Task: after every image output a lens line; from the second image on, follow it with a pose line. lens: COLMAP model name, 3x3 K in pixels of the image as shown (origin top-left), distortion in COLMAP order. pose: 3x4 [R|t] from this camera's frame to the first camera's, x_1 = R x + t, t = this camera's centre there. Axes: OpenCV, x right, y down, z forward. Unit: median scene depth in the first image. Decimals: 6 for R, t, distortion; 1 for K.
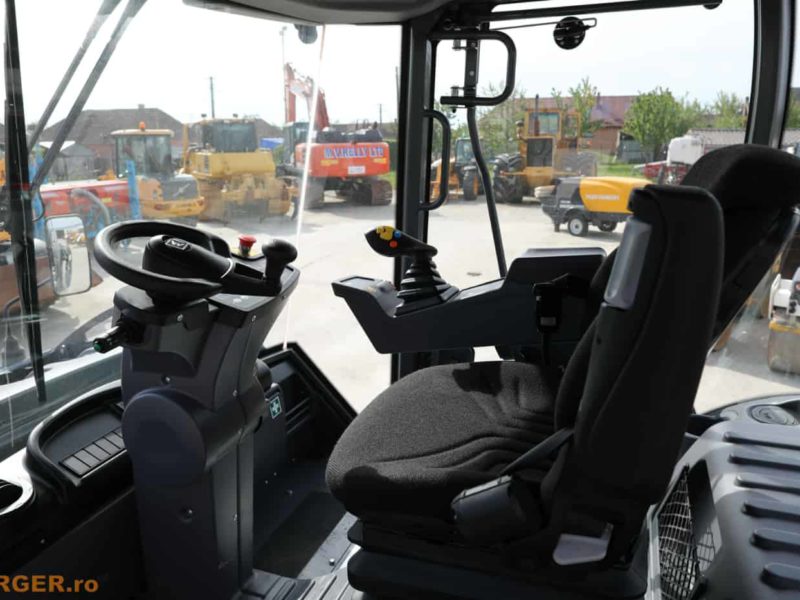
lens RADIAL K [[606.8, 0, 403.1], [0, 606.8, 301.1], [0, 0, 1]] dist [0.010960, 0.008620]
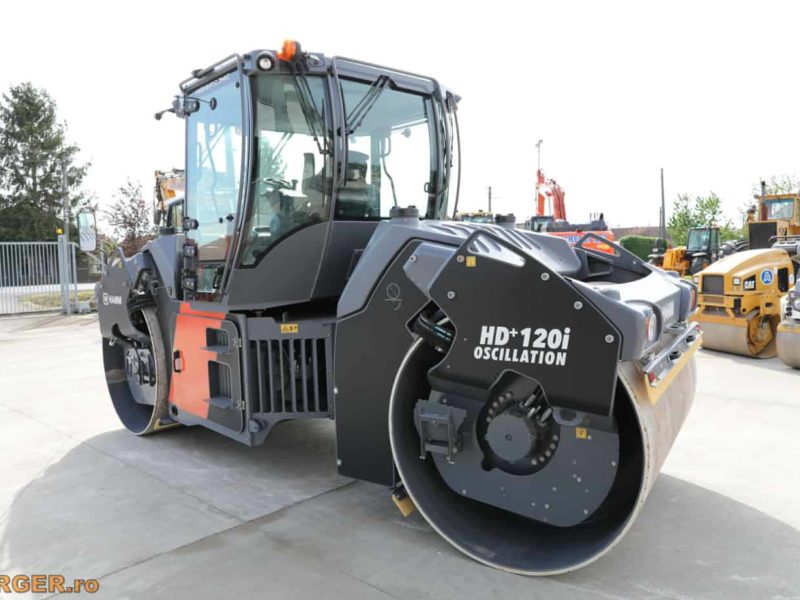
lens RADIAL K [[606.8, 0, 402.5], [0, 606.8, 295.3], [0, 0, 1]] dist [0.010960, 0.008620]
pose [[0.903563, 0.029312, -0.427452, 0.105274], [-0.103363, 0.983103, -0.151078, 0.063144], [0.415801, 0.180691, 0.891325, -0.132277]]
